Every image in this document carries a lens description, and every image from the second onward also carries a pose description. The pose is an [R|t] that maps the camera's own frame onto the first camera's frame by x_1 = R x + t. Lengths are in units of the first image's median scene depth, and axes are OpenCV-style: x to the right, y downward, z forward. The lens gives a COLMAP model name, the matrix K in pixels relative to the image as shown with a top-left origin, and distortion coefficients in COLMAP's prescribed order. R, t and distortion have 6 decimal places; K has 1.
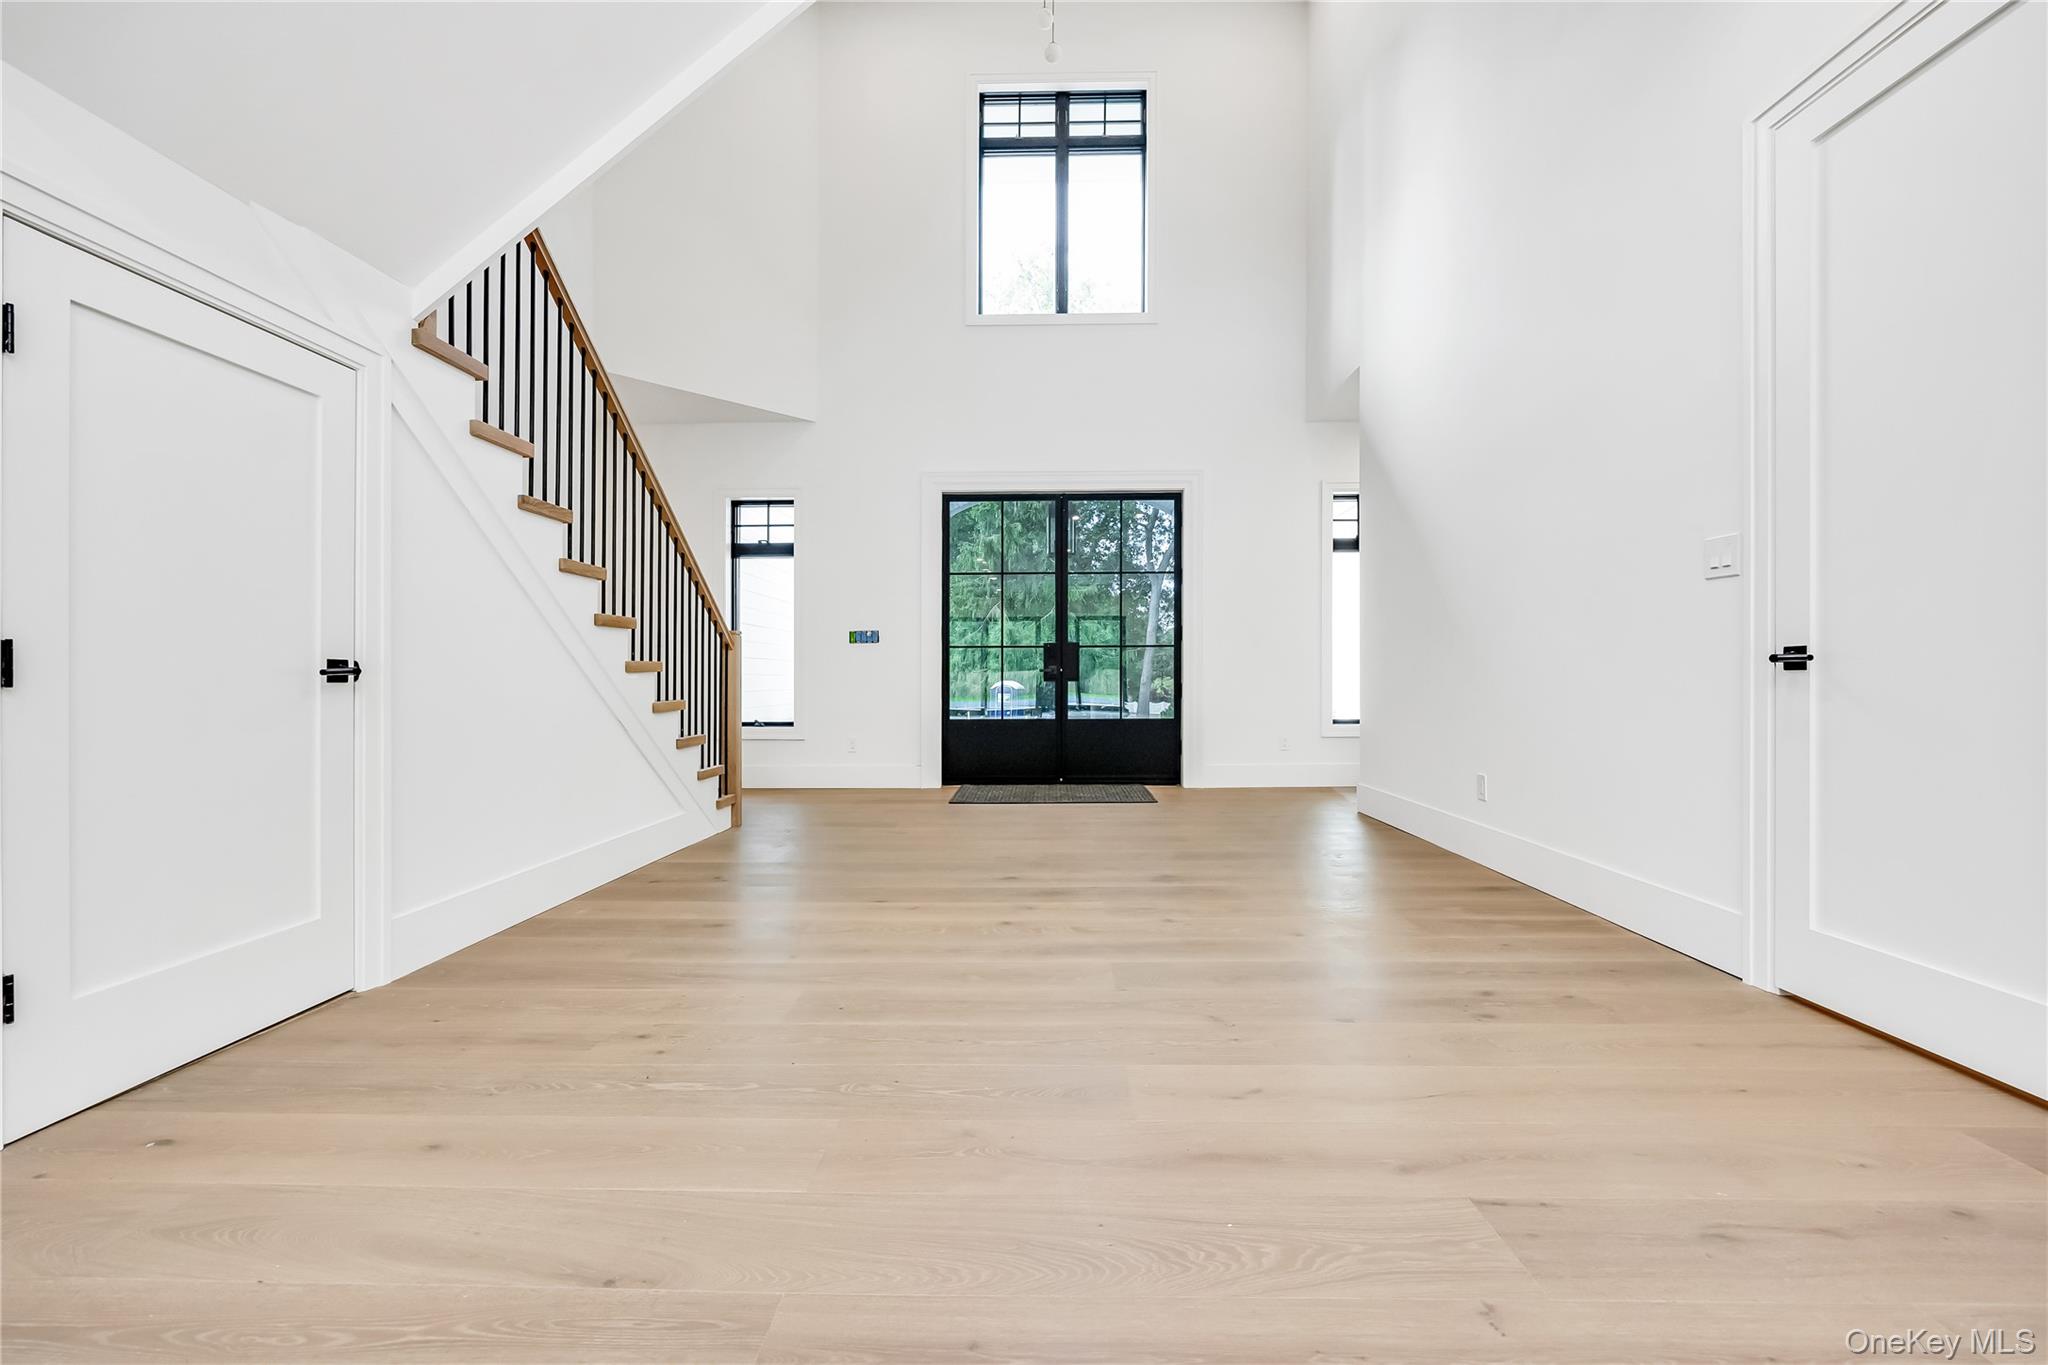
lens RADIAL K [[830.7, 0, 1036.9], [0, 830.7, 700.6], [0, 0, 1]] dist [-0.005752, -0.000158]
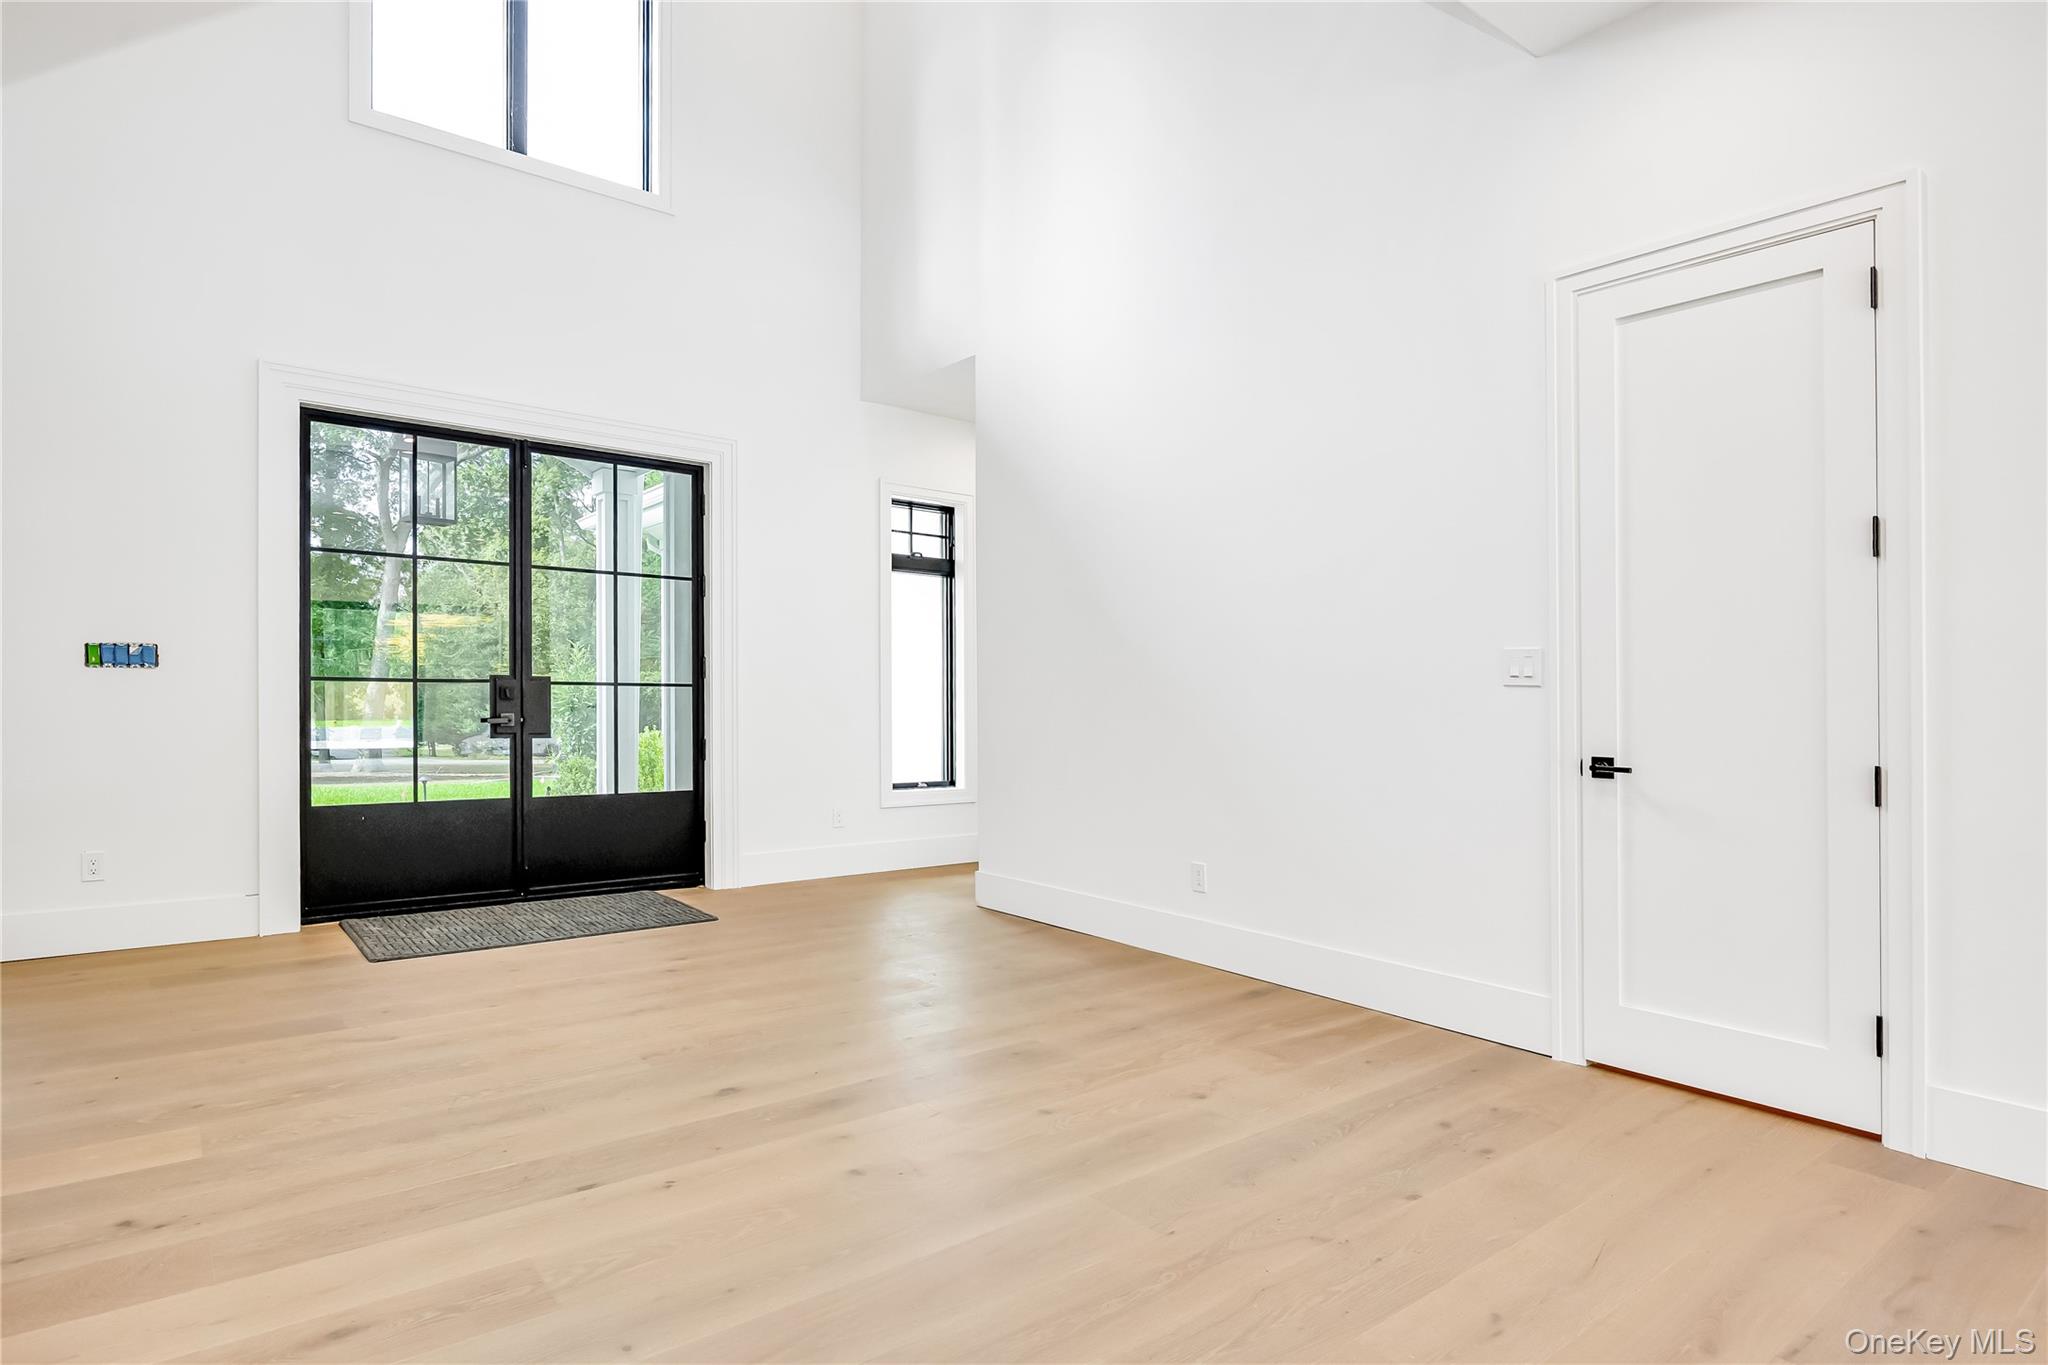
lens RADIAL K [[1107.6, 0, 1031.8], [0, 1107.6, 709.9], [0, 0, 1]] dist [-0.004026, -0.001631]
pose [[0.765421, 0.006948, 0.643492, -0.218917], [-0.001857, 0.999961, -0.008588, -0.038249], [-0.643527, 0.005378, 0.765404, 0.111408]]
